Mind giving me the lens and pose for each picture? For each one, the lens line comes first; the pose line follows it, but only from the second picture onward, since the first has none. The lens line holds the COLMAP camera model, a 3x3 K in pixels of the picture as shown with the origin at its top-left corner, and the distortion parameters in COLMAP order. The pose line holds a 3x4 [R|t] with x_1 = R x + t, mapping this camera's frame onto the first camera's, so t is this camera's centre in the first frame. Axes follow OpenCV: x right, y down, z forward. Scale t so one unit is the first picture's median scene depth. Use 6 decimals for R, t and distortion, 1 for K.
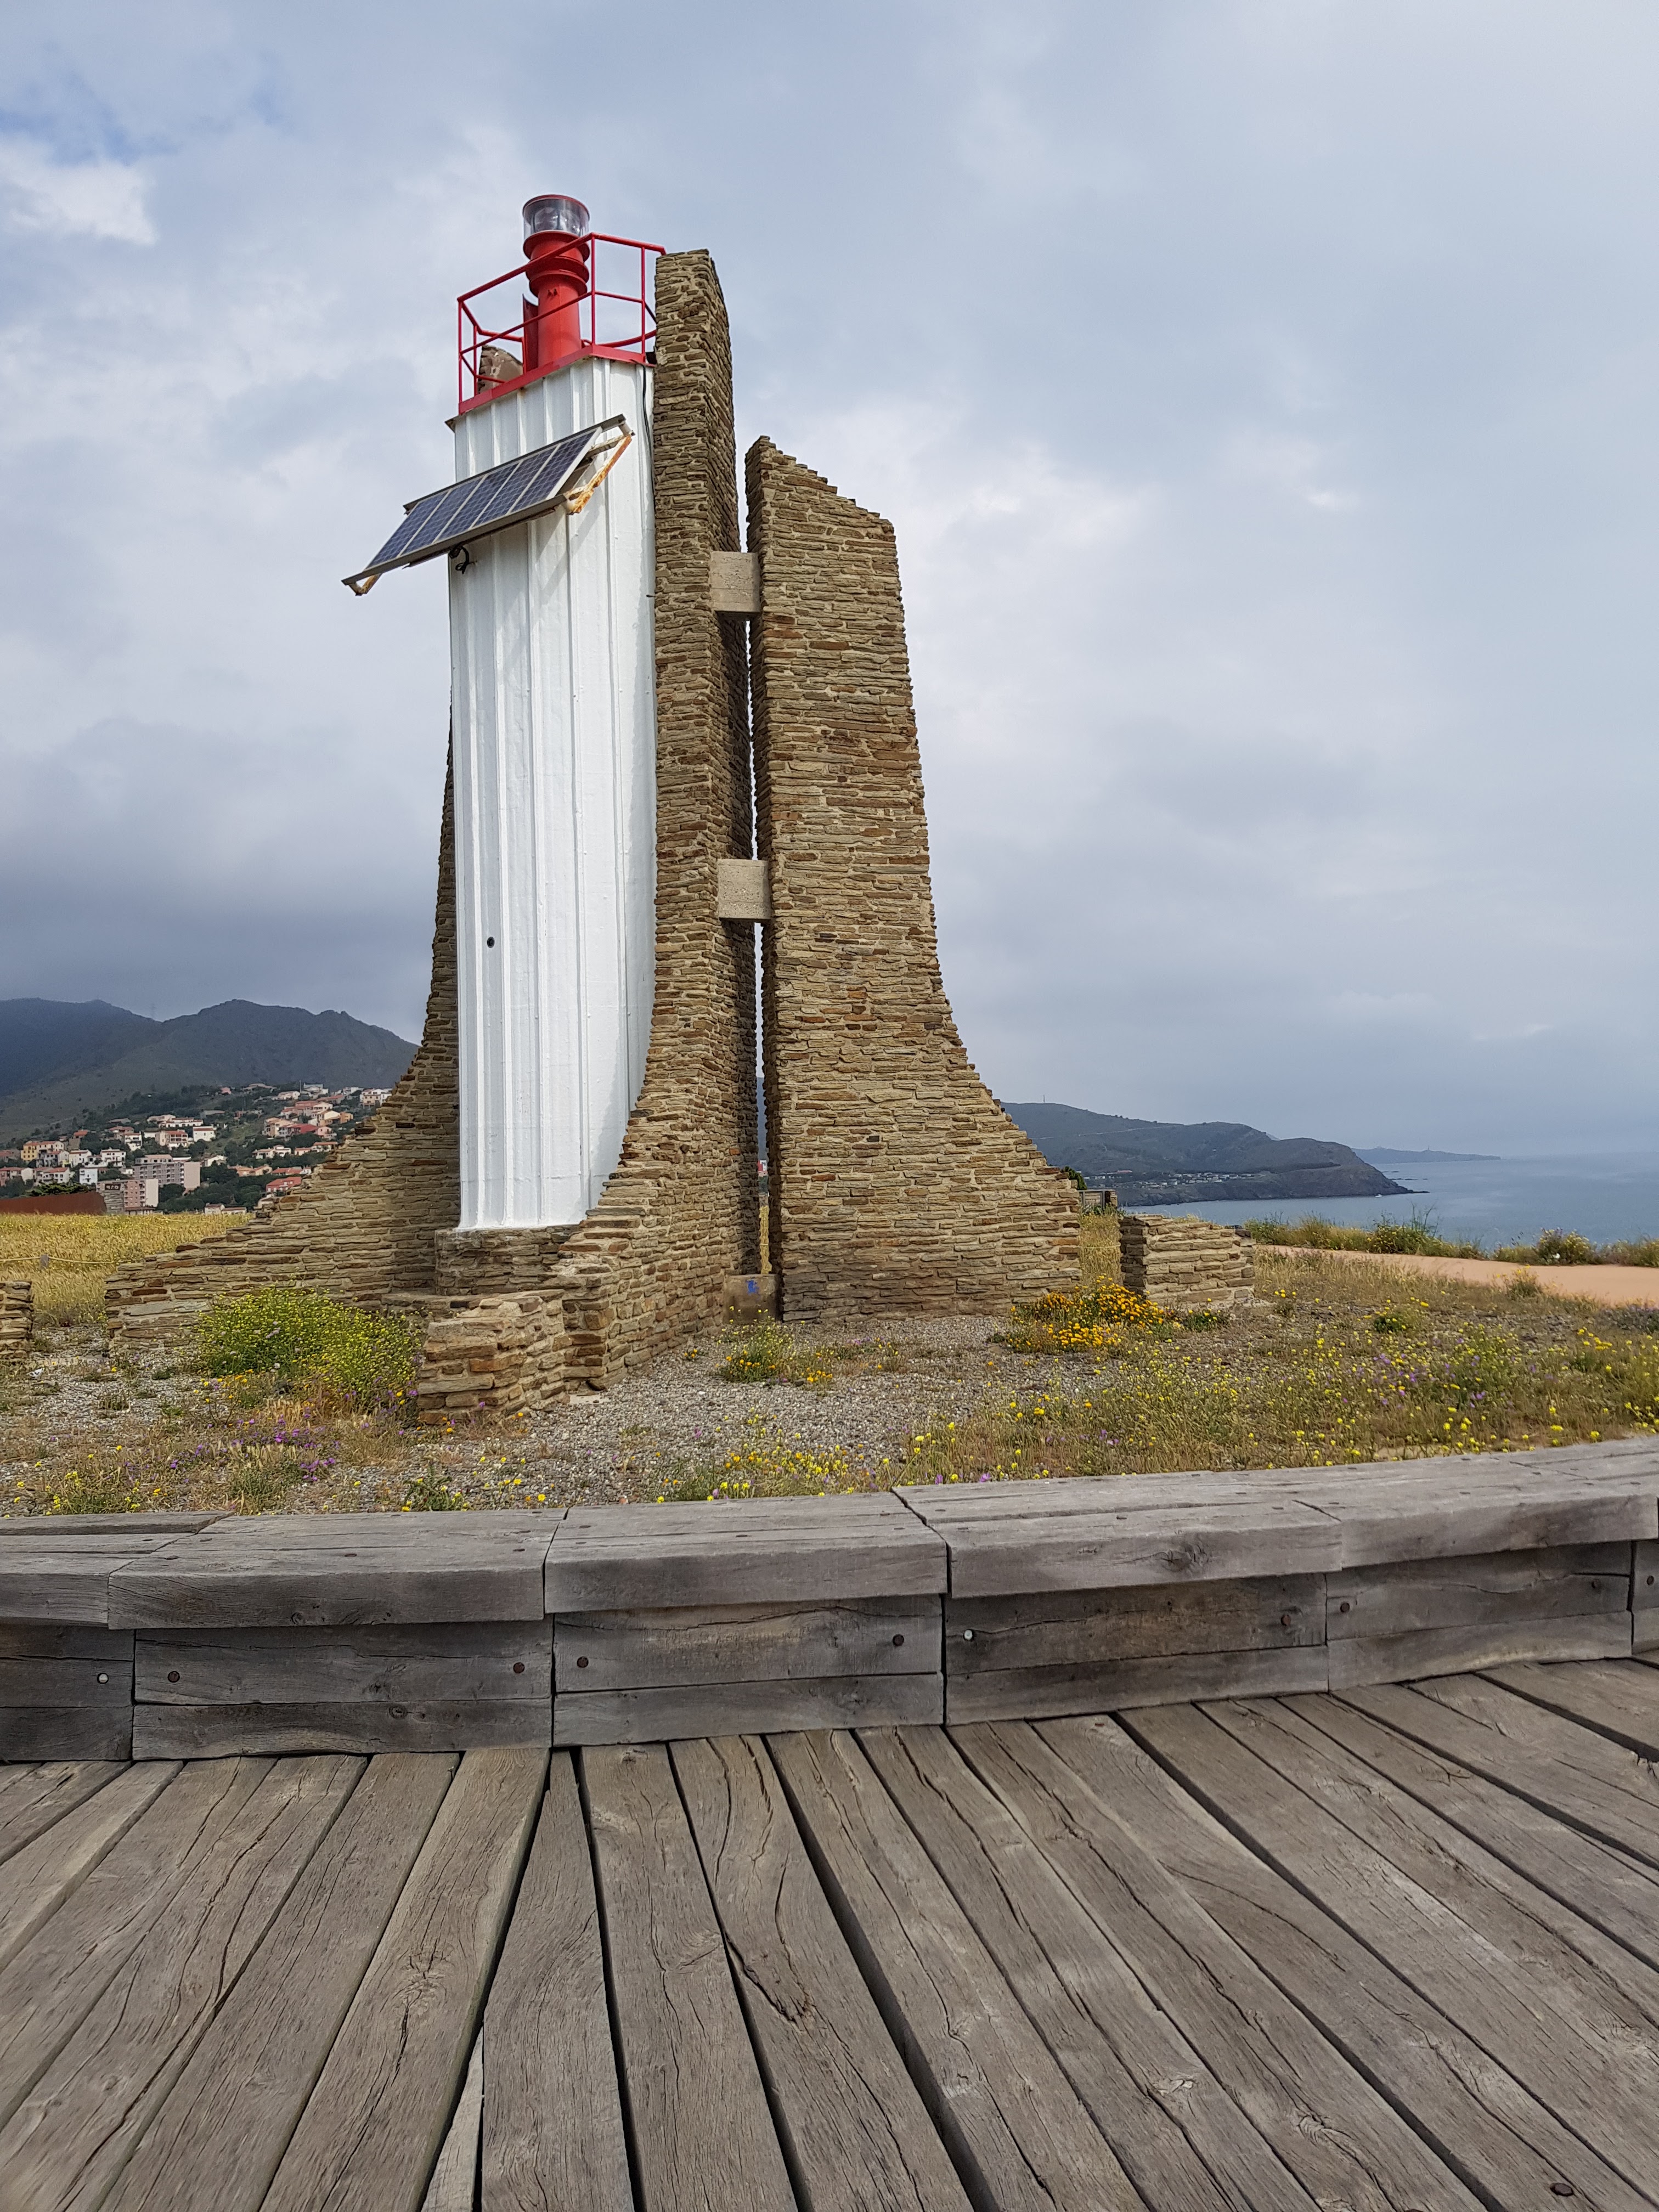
lens RADIAL K [[1552.6, 0, 829.5], [0, 1552.6, 1106.0], [0, 0, 1]] dist [0.004505, -0.093827]
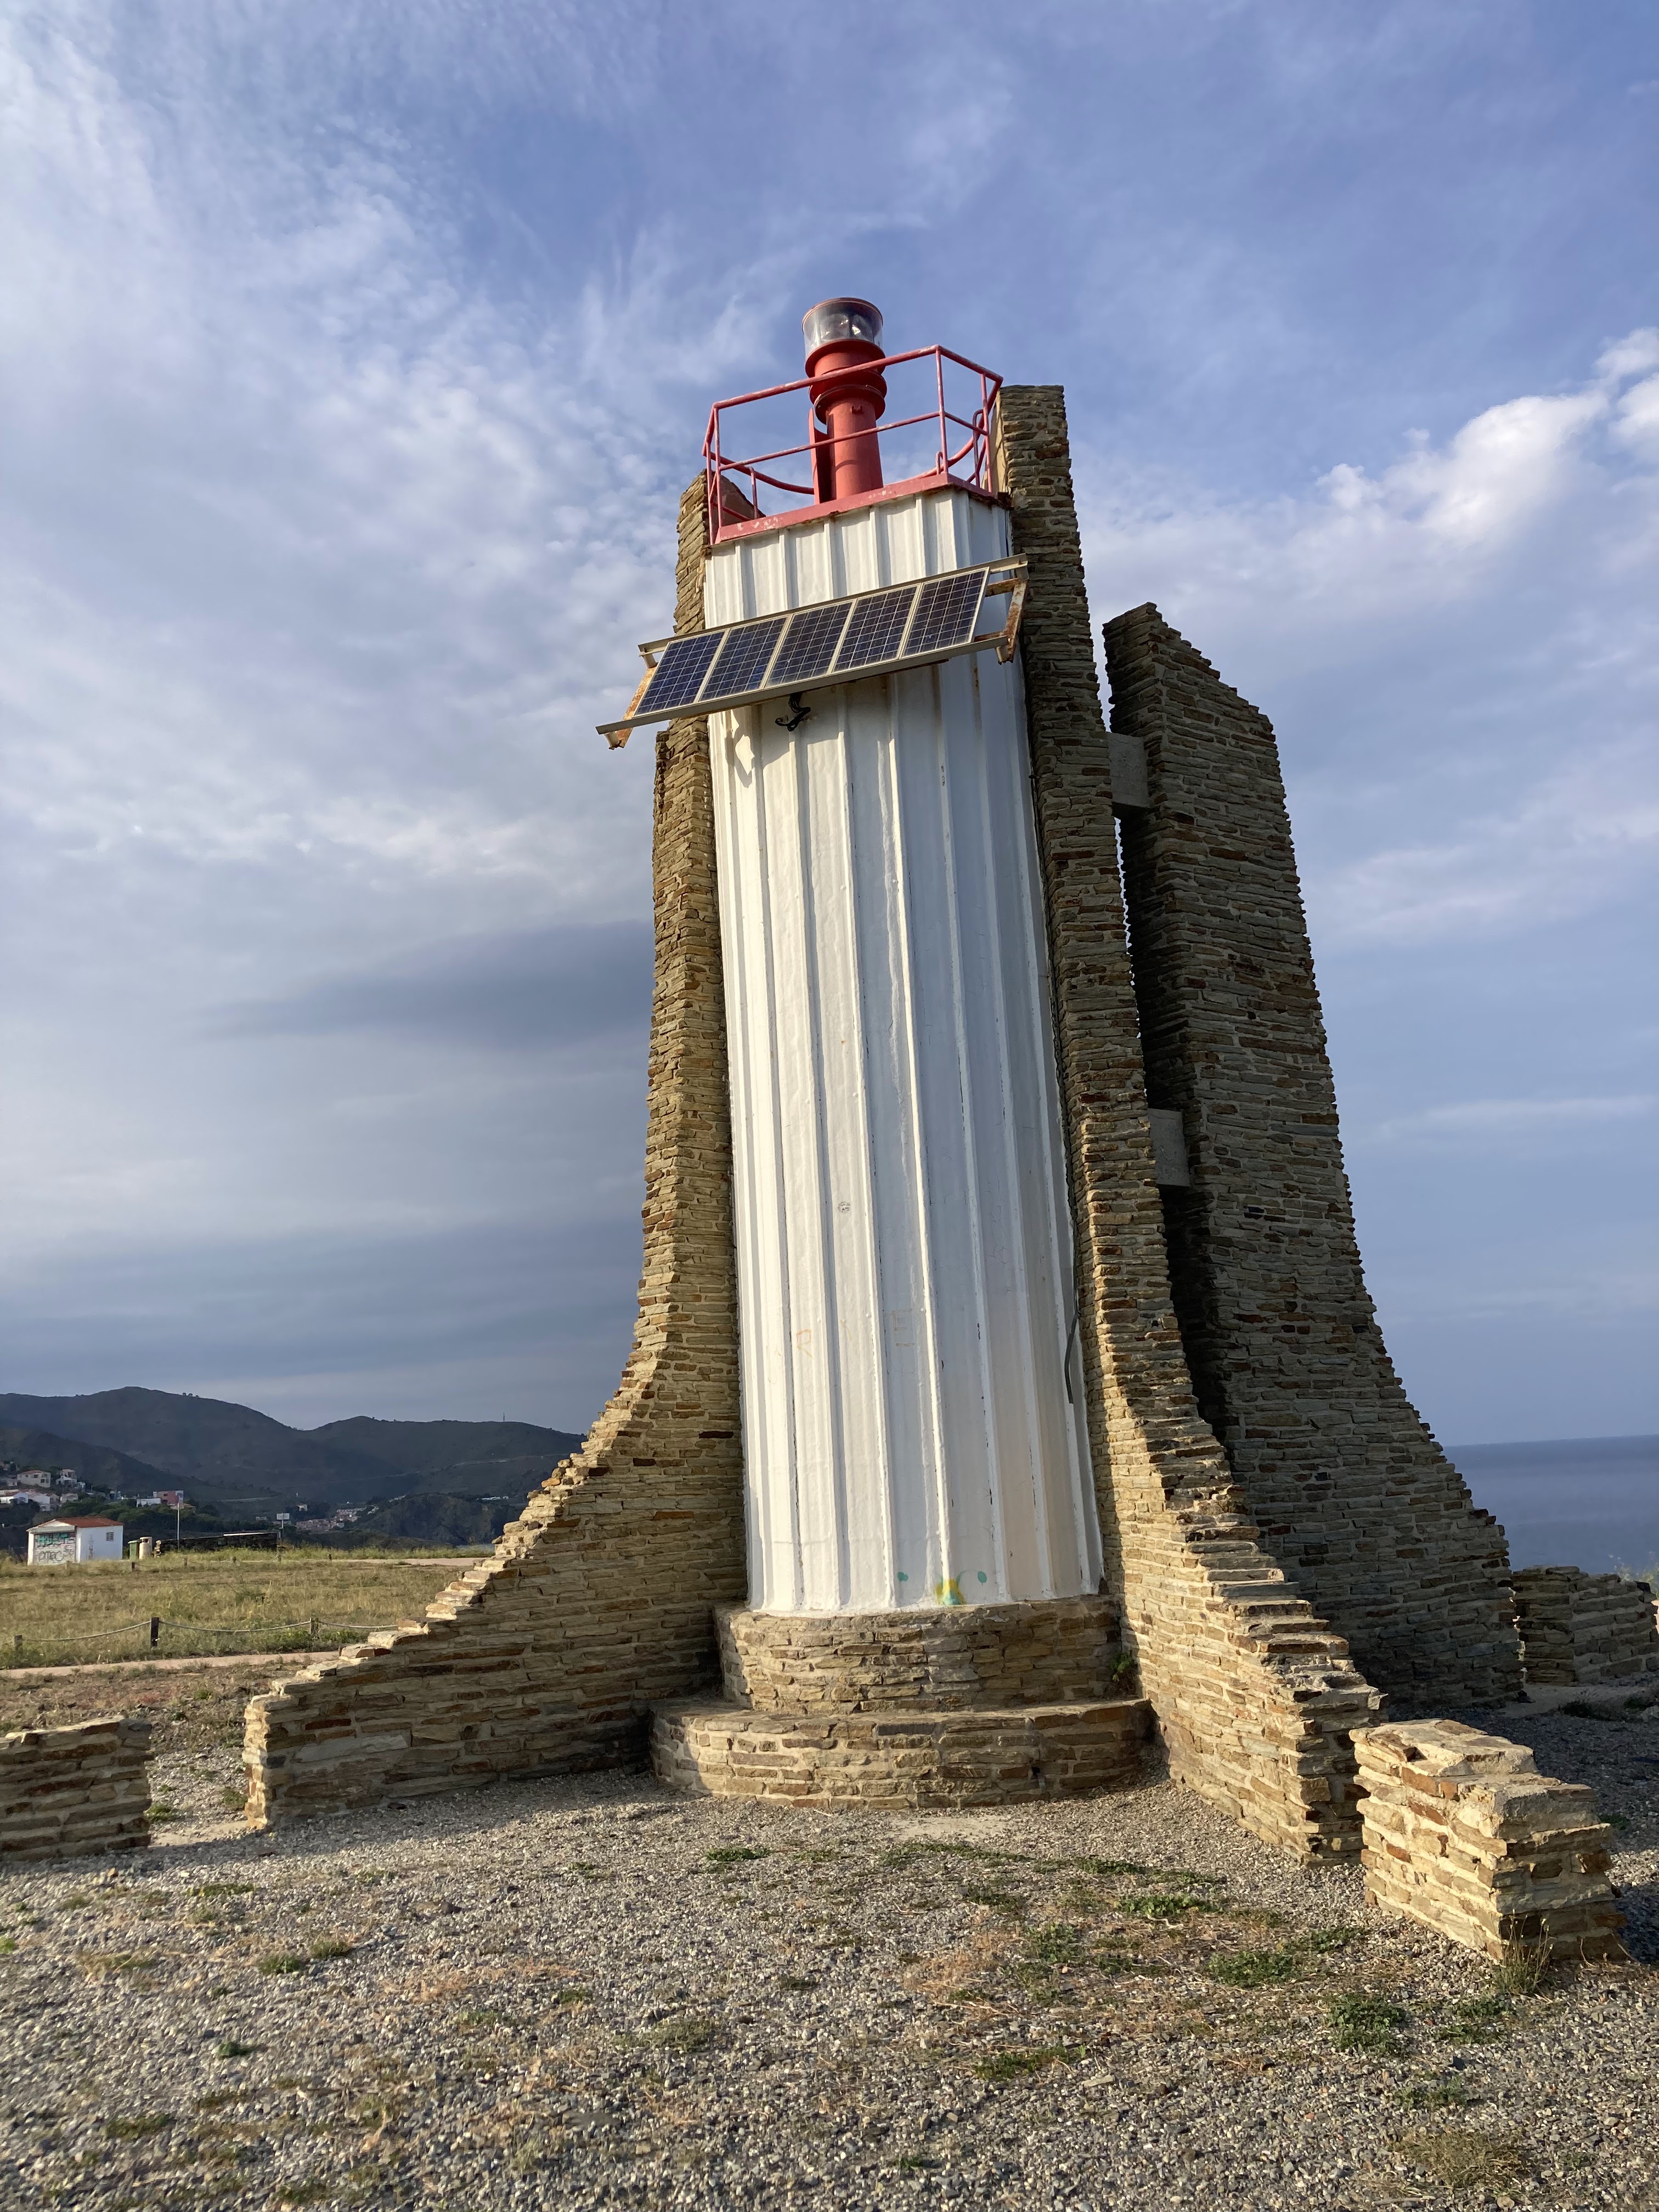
lens RADIAL K [[1734.2, 0, 829.5], [0, 1734.2, 1106.0], [0, 0, 1]] dist [0.002202, -0.131420]
pose [[0.975416, 0.037246, 0.217202, -0.392812], [0.002860, 0.983391, -0.181476, -0.003923], [-0.220354, 0.177635, 0.959109, 0.201266]]
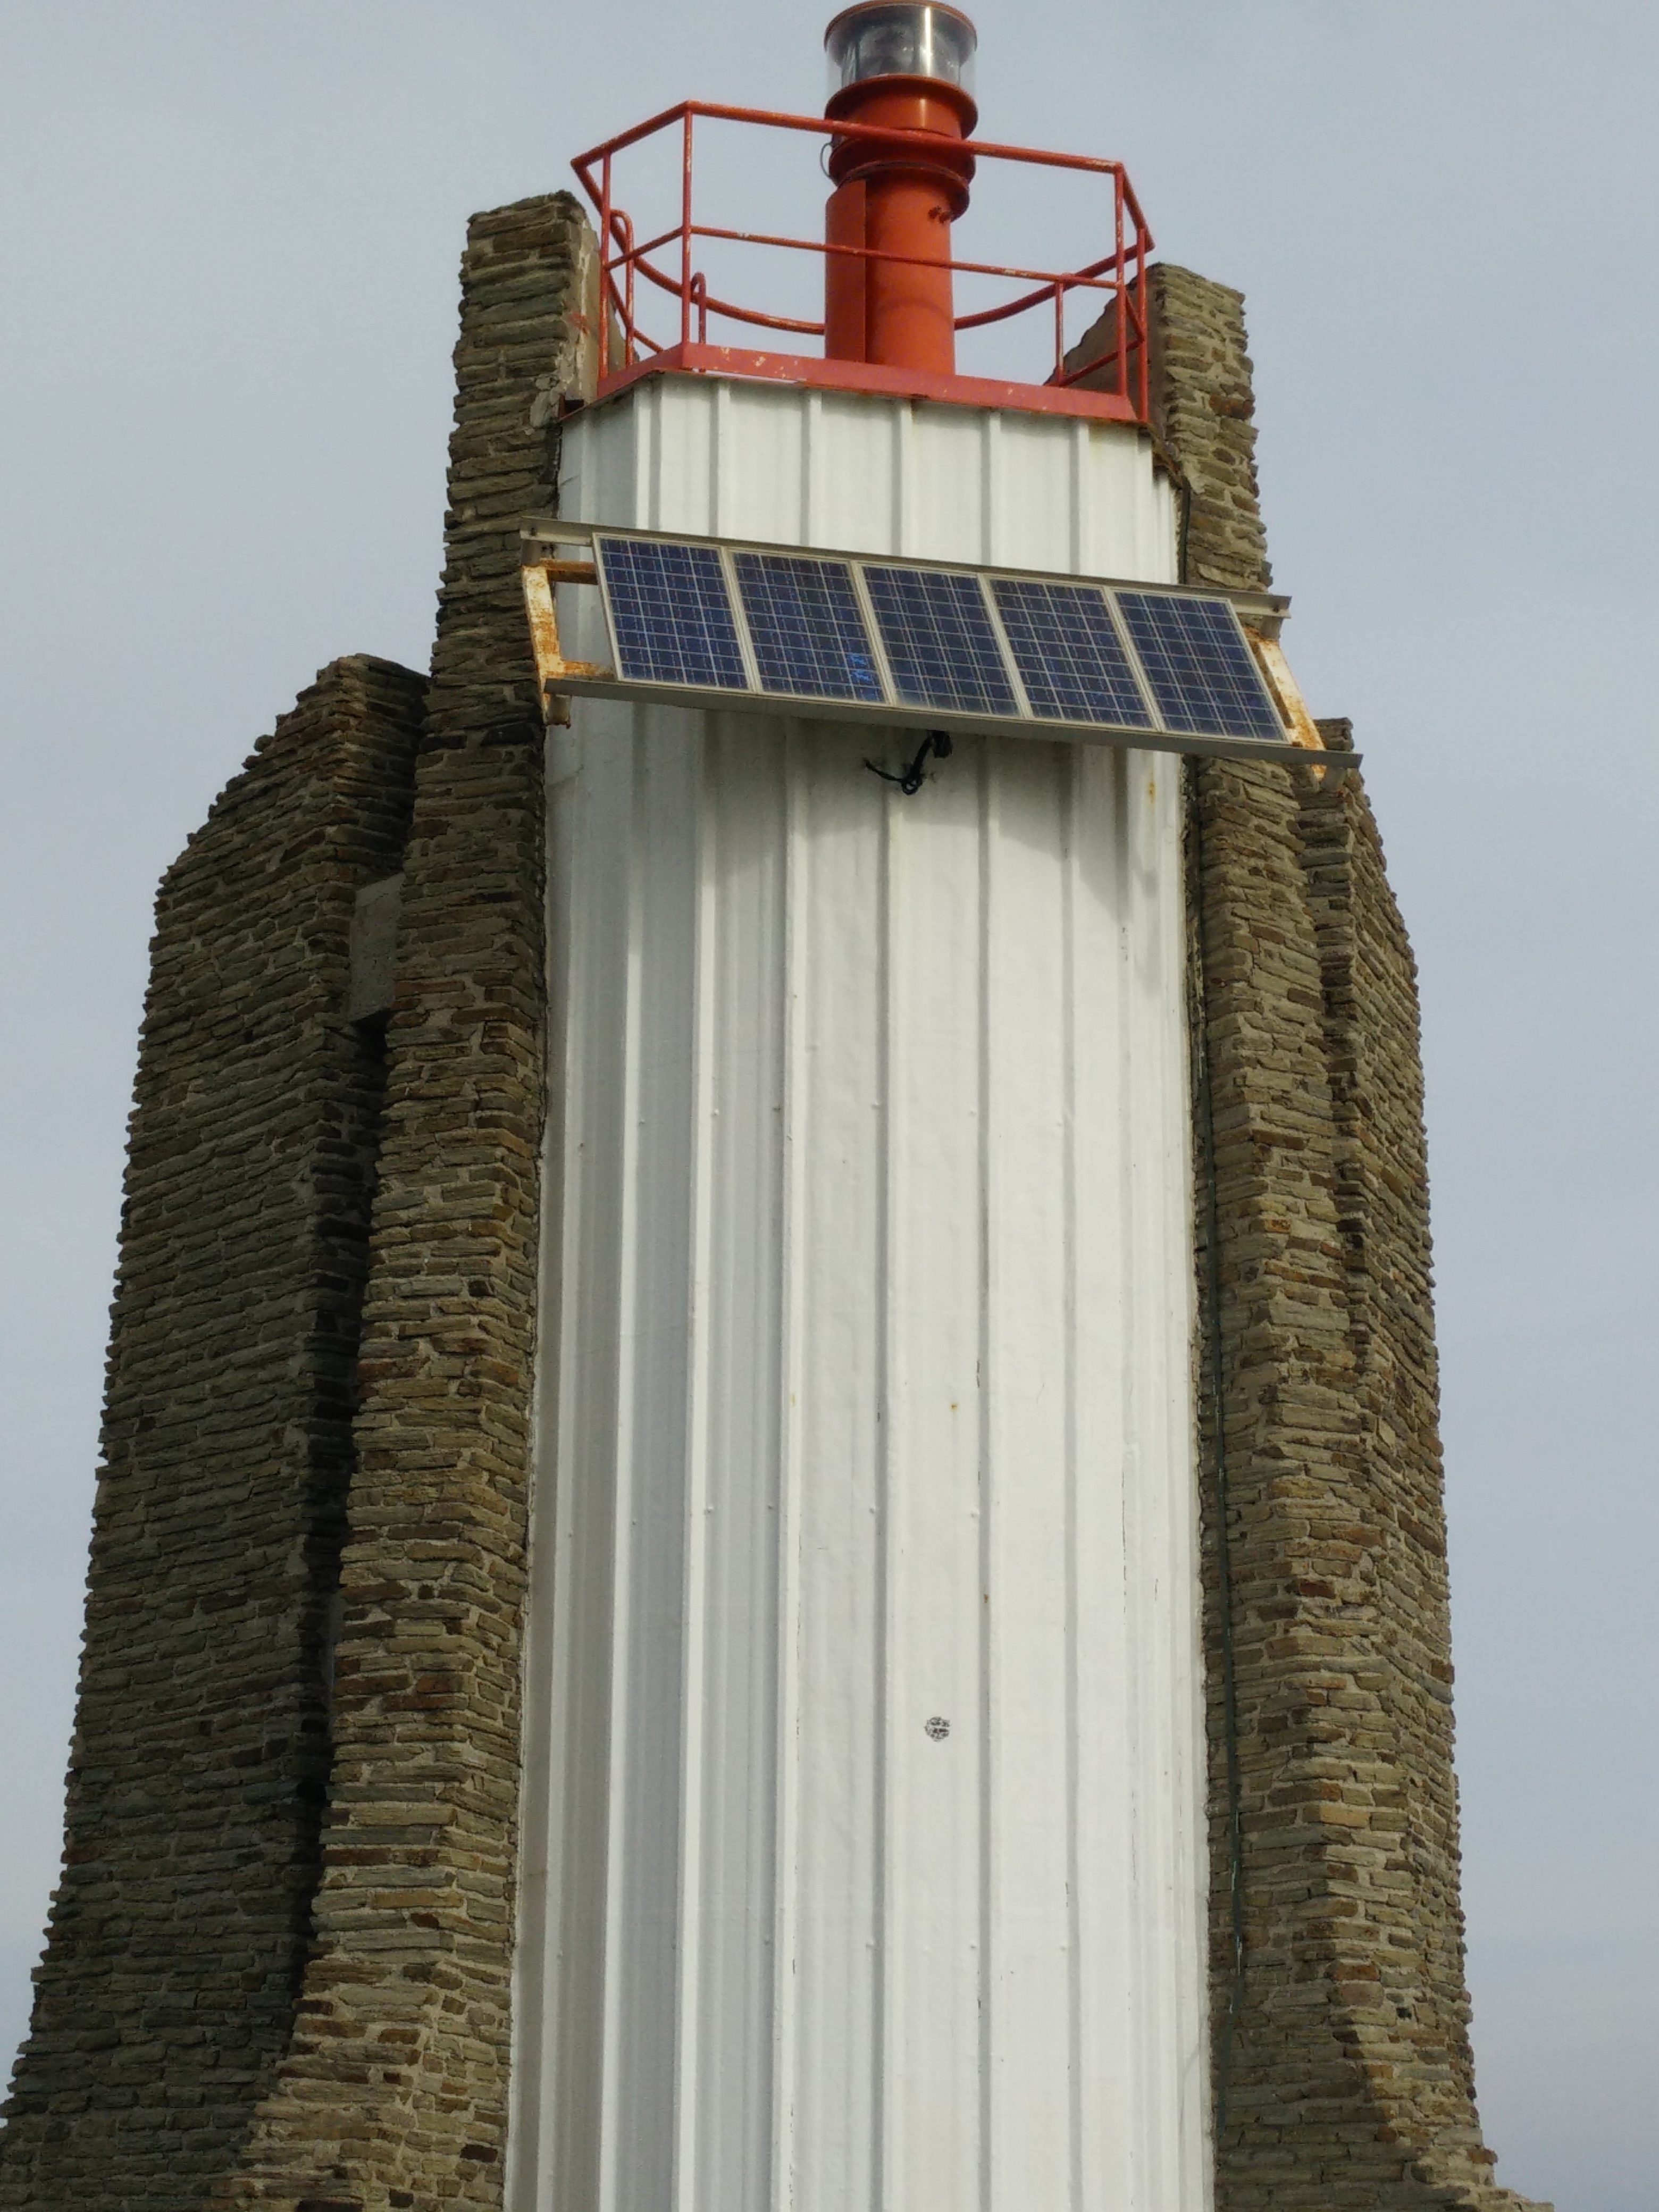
lens RADIAL K [[3788.0, 0, 829.5], [0, 3788.0, 1106.0], [0, 0, 1]] dist [-0.014836, -0.161366]
pose [[0.692253, 0.259907, 0.673227, -0.871713], [-0.061157, 0.950666, -0.304129, 0.031971], [-0.719059, 0.169362, 0.673996, 0.361388]]
